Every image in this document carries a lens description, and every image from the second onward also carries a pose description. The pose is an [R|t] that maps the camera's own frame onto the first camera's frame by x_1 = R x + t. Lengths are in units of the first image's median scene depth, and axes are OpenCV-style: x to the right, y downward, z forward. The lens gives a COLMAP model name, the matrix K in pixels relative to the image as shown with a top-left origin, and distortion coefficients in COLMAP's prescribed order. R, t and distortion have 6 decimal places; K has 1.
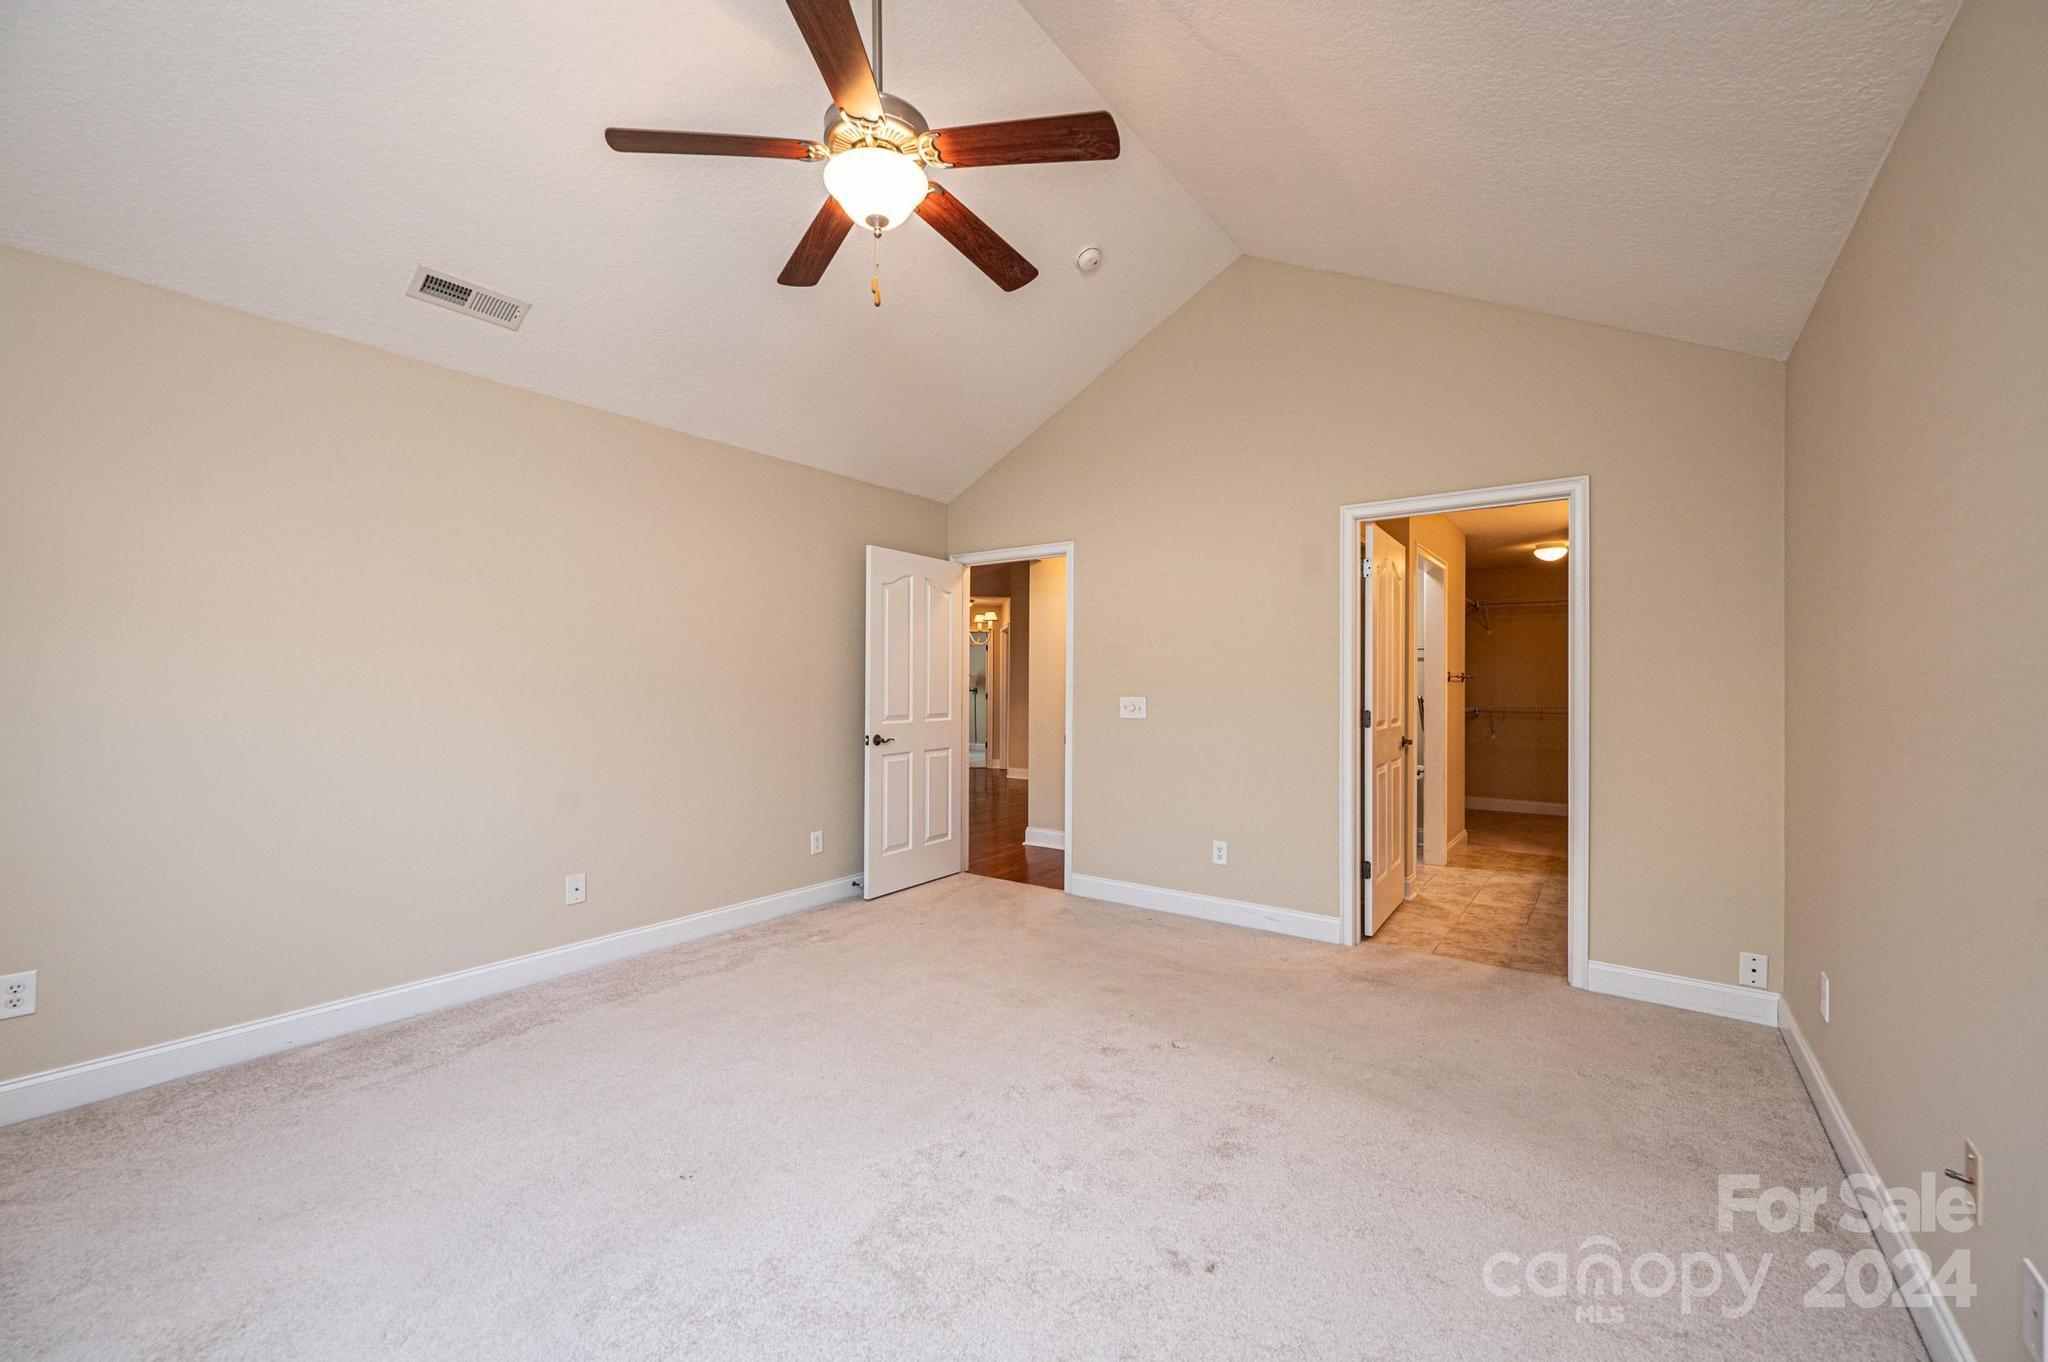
lens RADIAL K [[811.7, 0, 1023.9], [0, 811.7, 683.3], [0, 0, 1]] dist [-0.002059, 0.000046]
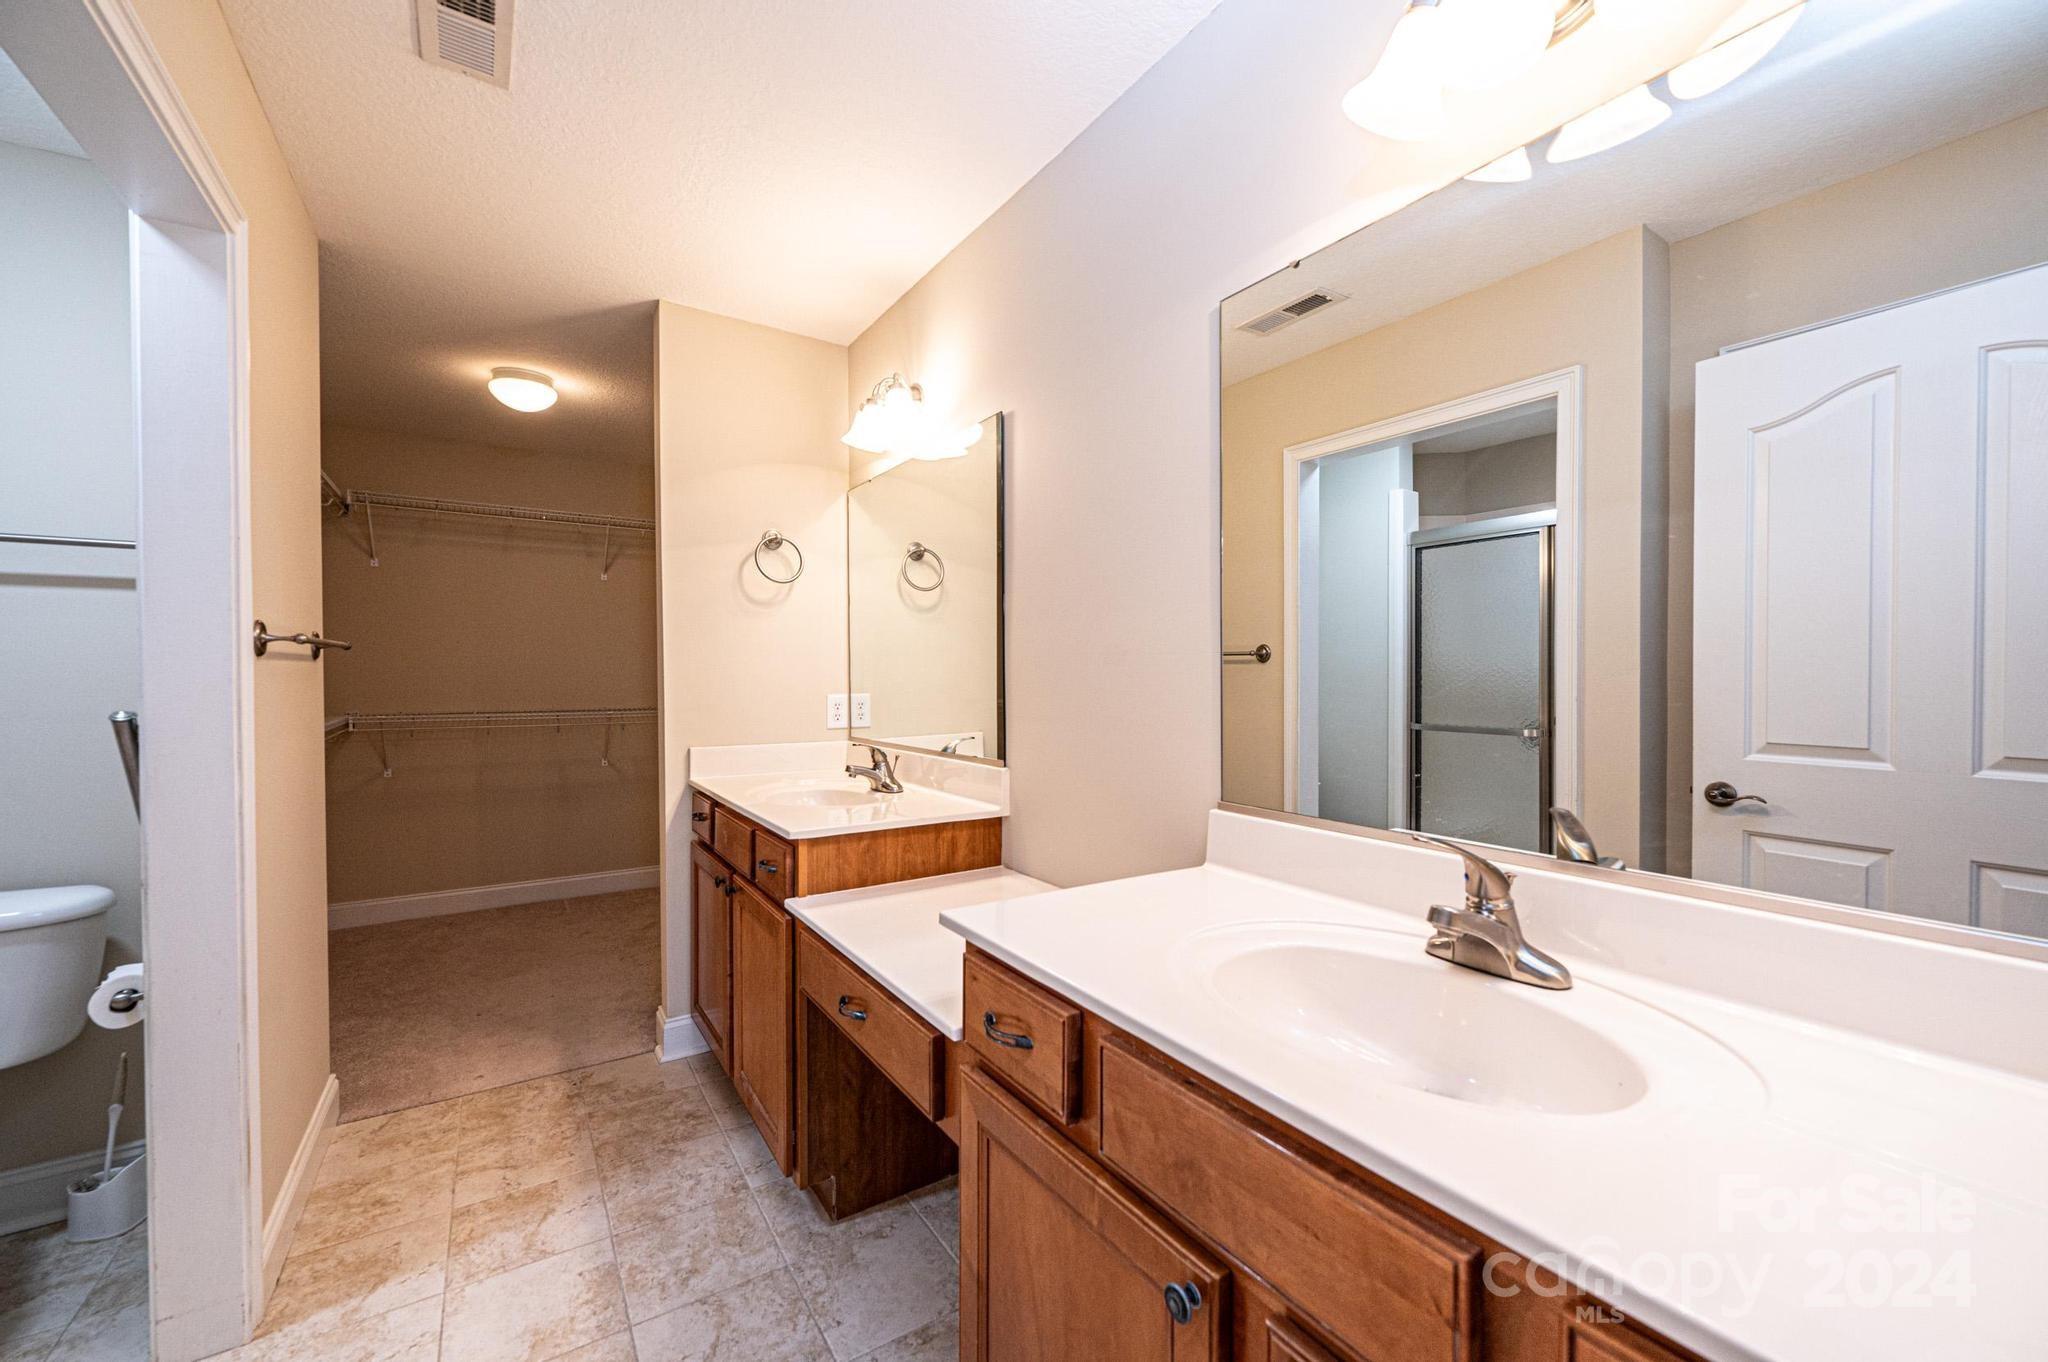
lens RADIAL K [[811.7, 0, 1023.9], [0, 811.7, 683.3], [0, 0, 1]] dist [-0.002059, 0.000046]
pose [[0.350608, -0.020762, 0.936292, 0.477624], [-0.000960, 0.999746, 0.022528, 0.000823], [-0.936522, -0.008798, 0.350499, 0.882294]]
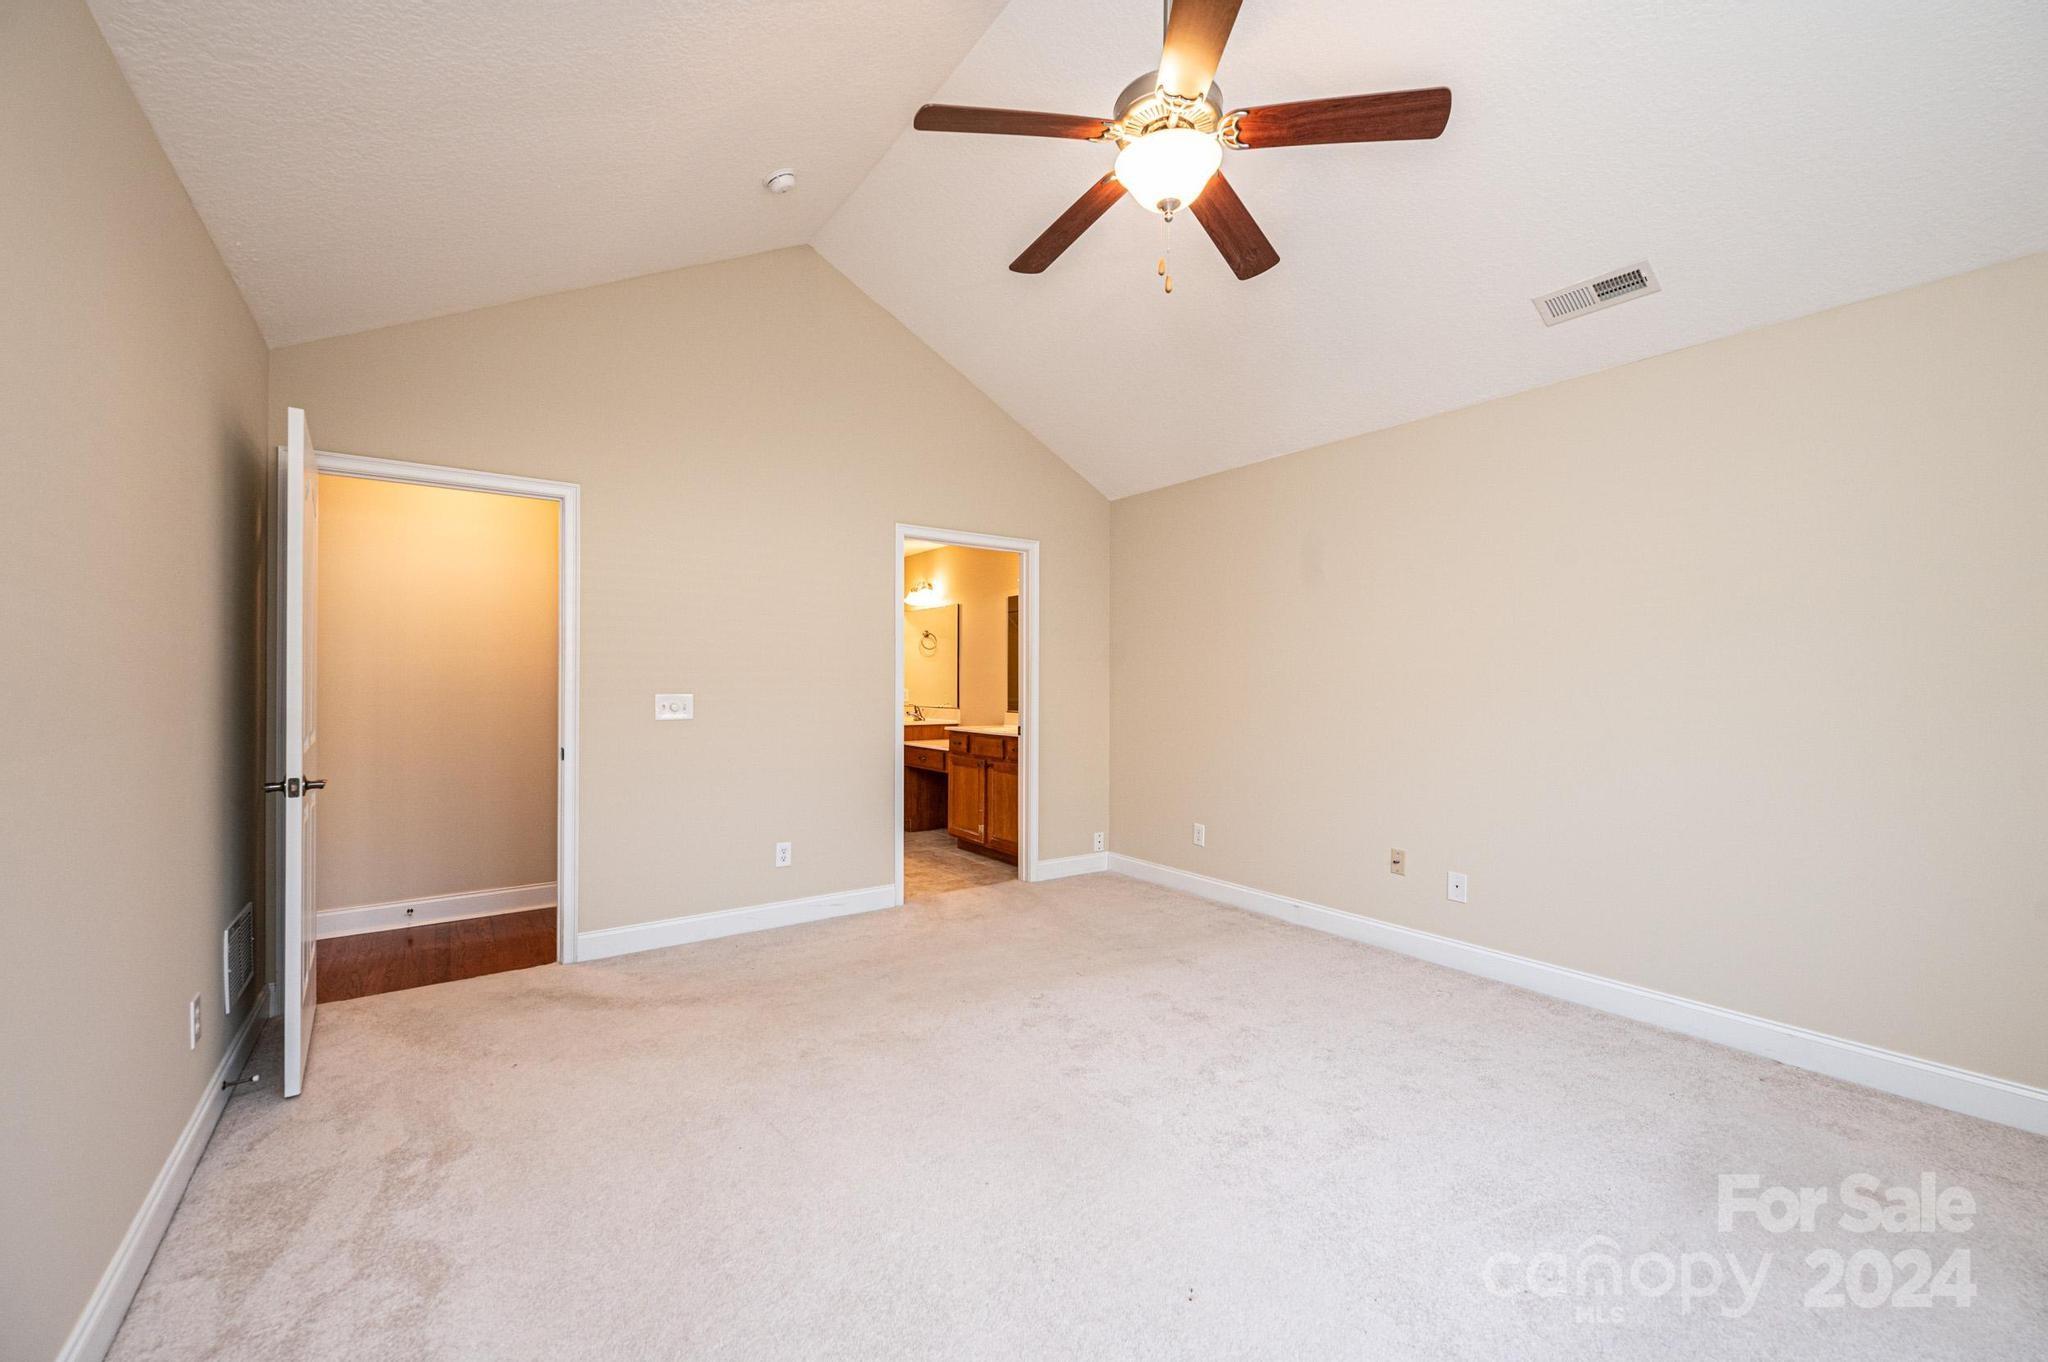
lens RADIAL K [[811.7, 0, 1023.9], [0, 811.7, 683.3], [0, 0, 1]] dist [-0.002059, 0.000046]
pose [[0.310958, -0.006229, 0.950403, -0.583054], [-0.003903, 0.999962, 0.007830, -0.002629], [-0.950415, -0.006145, 0.310922, 0.431688]]
